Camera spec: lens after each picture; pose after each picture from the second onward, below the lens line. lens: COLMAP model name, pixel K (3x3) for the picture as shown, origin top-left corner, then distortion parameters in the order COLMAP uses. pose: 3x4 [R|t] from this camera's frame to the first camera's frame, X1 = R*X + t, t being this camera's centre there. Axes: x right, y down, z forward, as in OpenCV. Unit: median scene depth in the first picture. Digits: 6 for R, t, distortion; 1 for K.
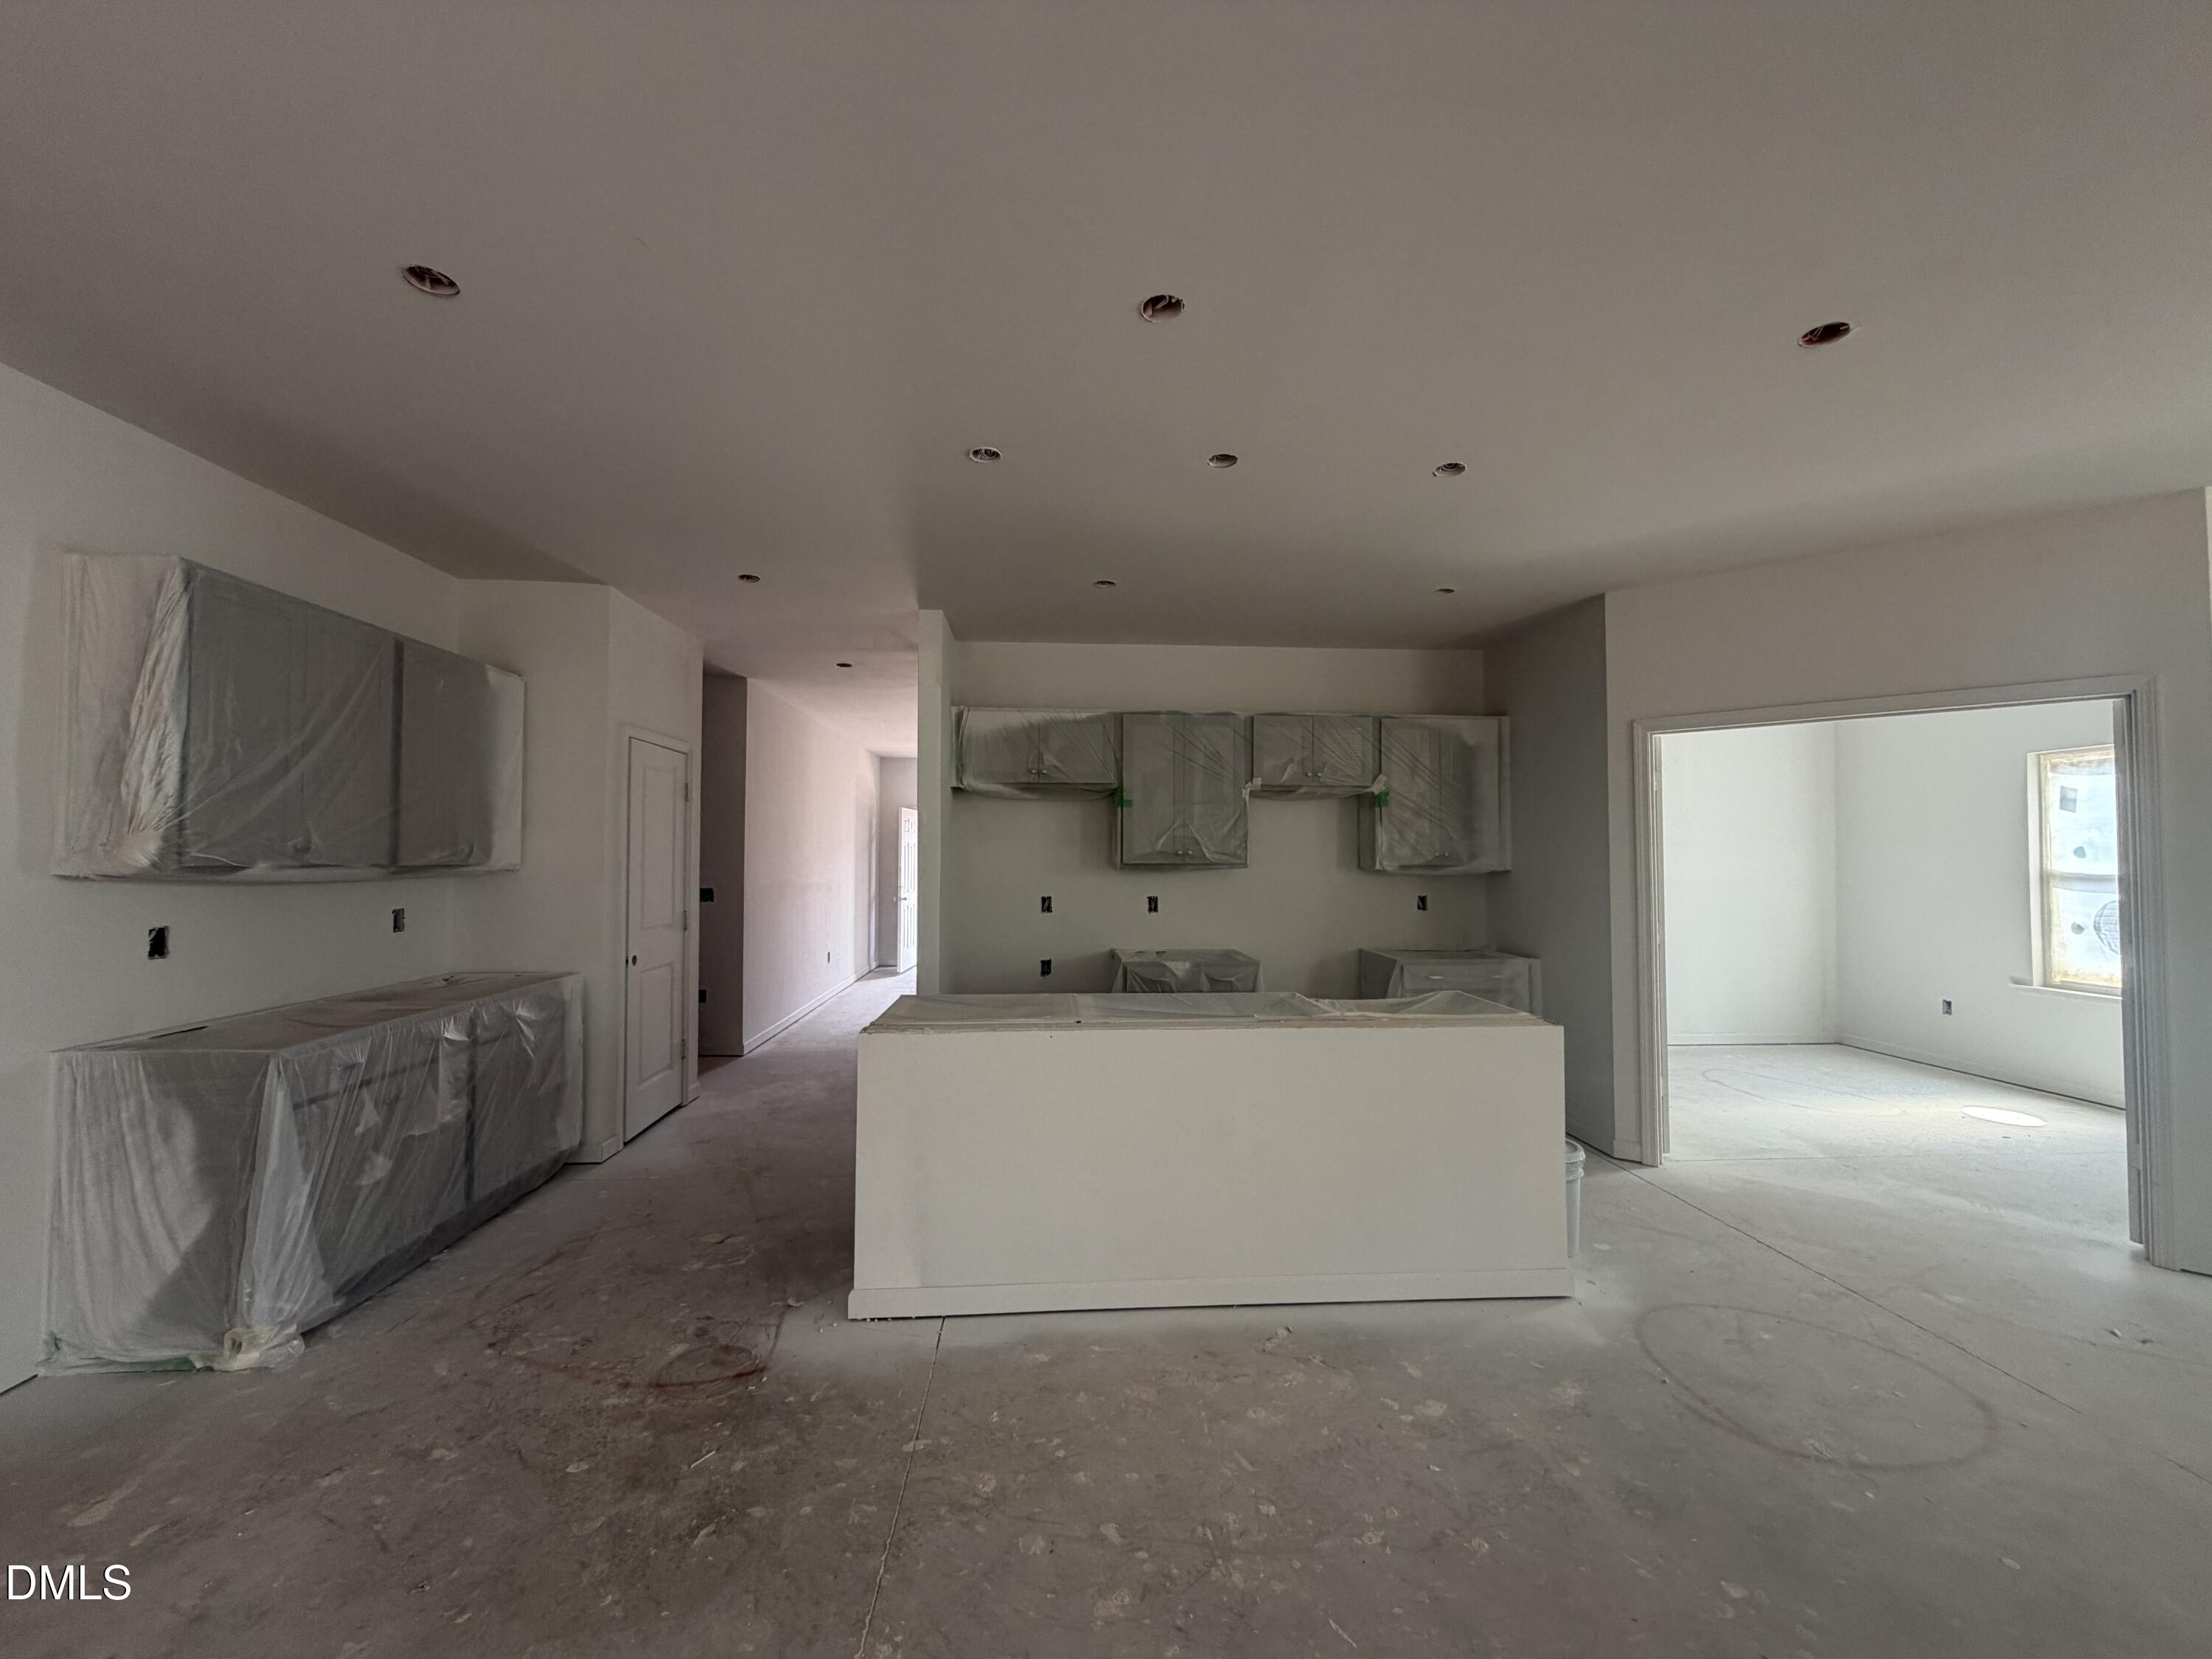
lens RADIAL K [[885.7, 0, 1097.1], [0, 885.7, 831.6], [0, 0, 1]] dist [0.001323, -0.000179]
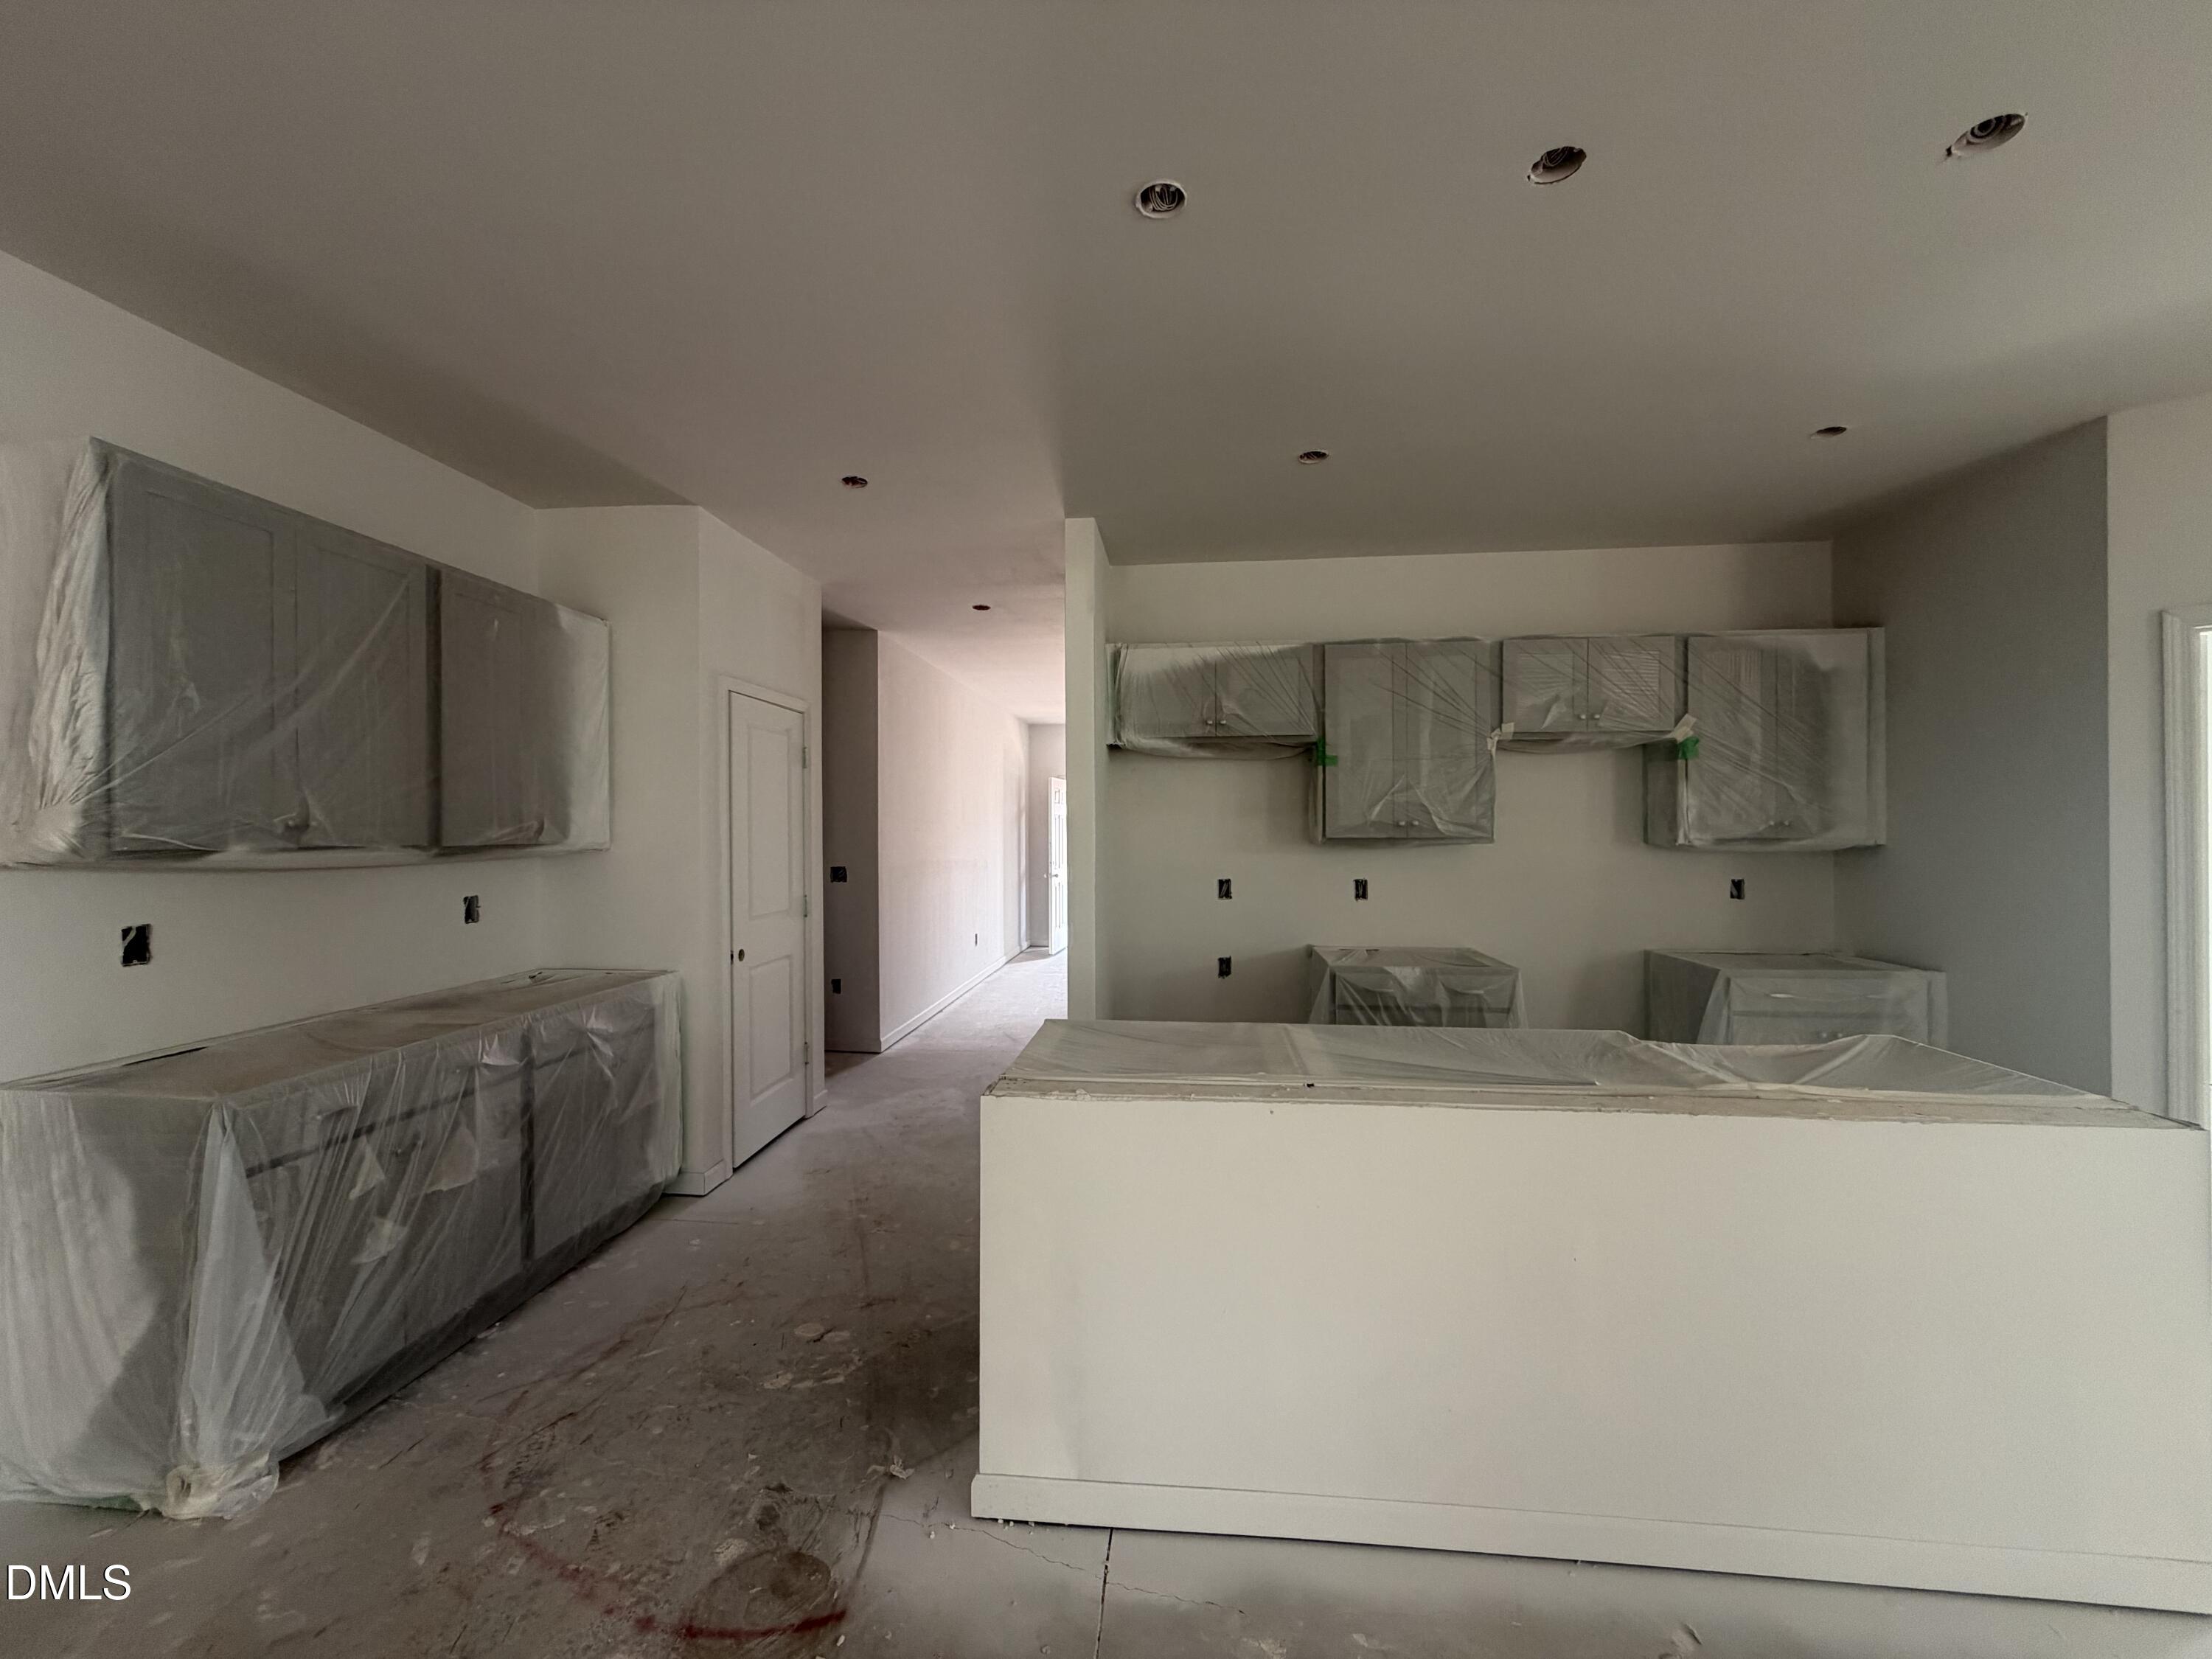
lens RADIAL K [[885.7, 0, 1096.7], [0, 885.7, 828.9], [0, 0, 1]] dist [0.001323, -0.000179]
pose [[0.985739, -0.006091, -0.168172, -0.061114], [0.010858, 0.999564, 0.027446, 0.007062], [0.167931, -0.028880, 0.985376, 0.317800]]
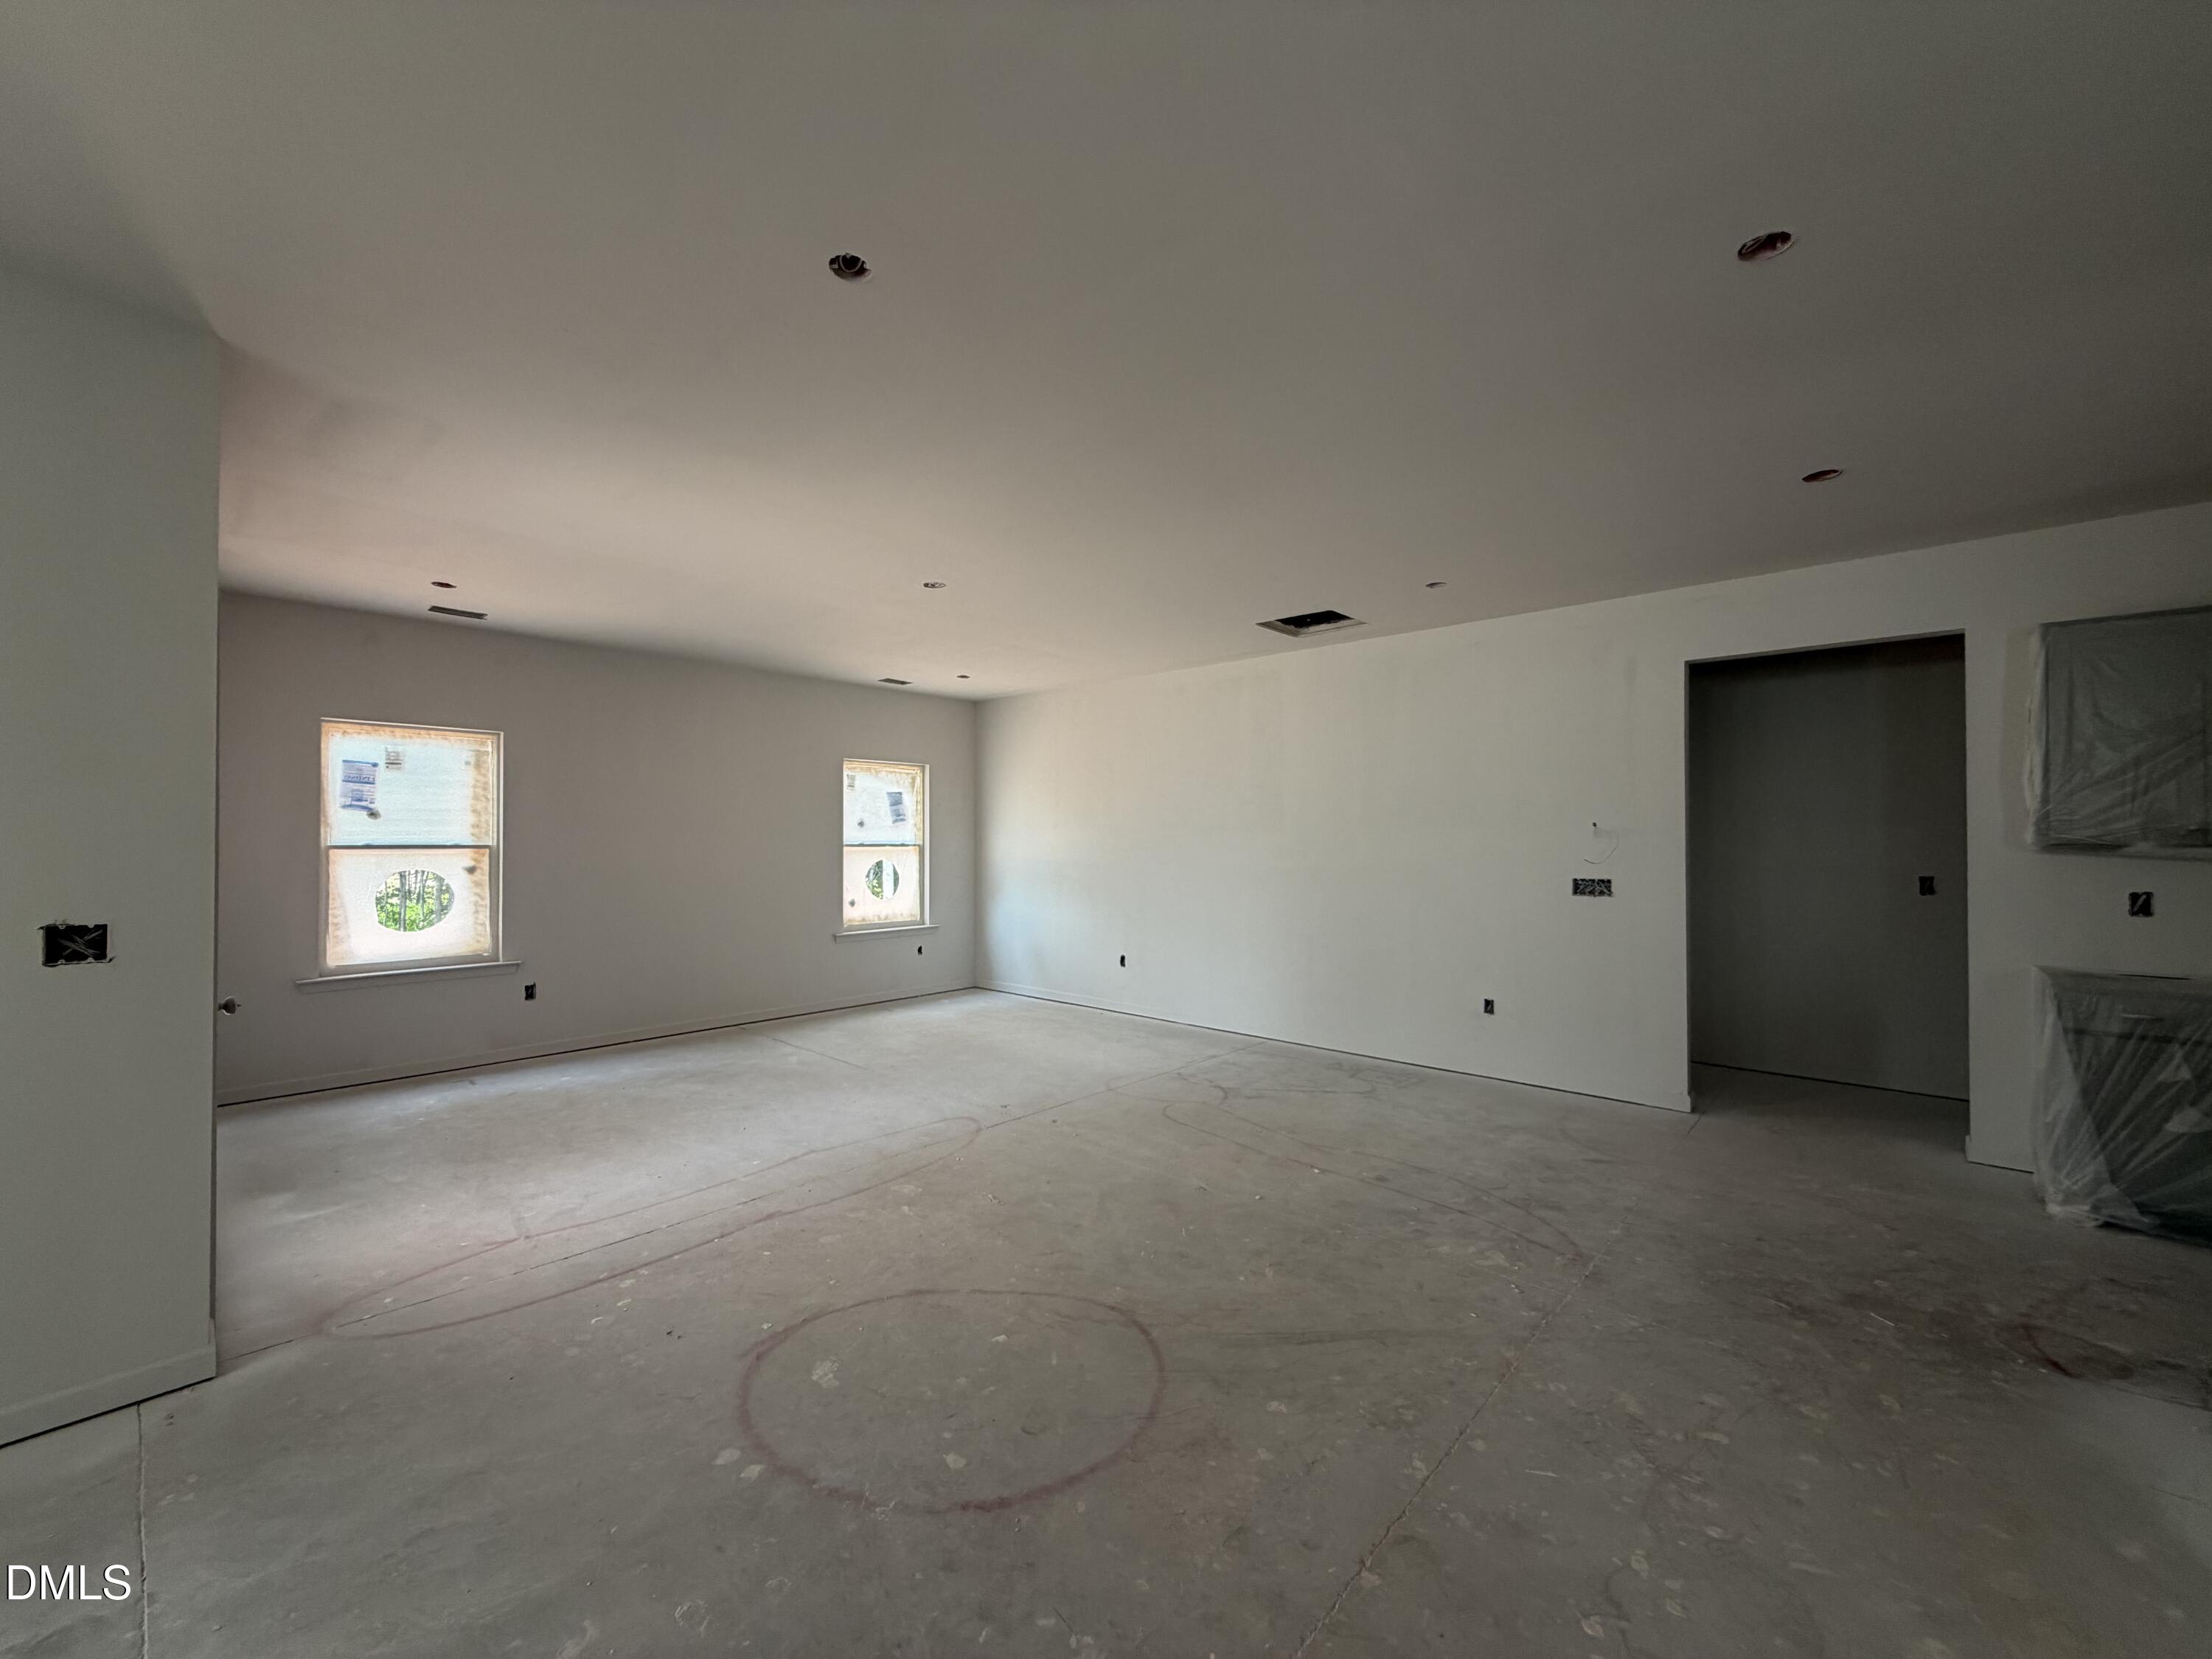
lens RADIAL K [[885.7, 0, 1107.3], [0, 885.7, 840.0], [0, 0, 1]] dist [0.001323, -0.000179]
pose [[-0.713693, -0.003542, -0.700449, 0.807032], [0.017978, 0.999565, -0.023372, 0.031135], [0.700228, -0.029273, -0.713319, 0.768630]]
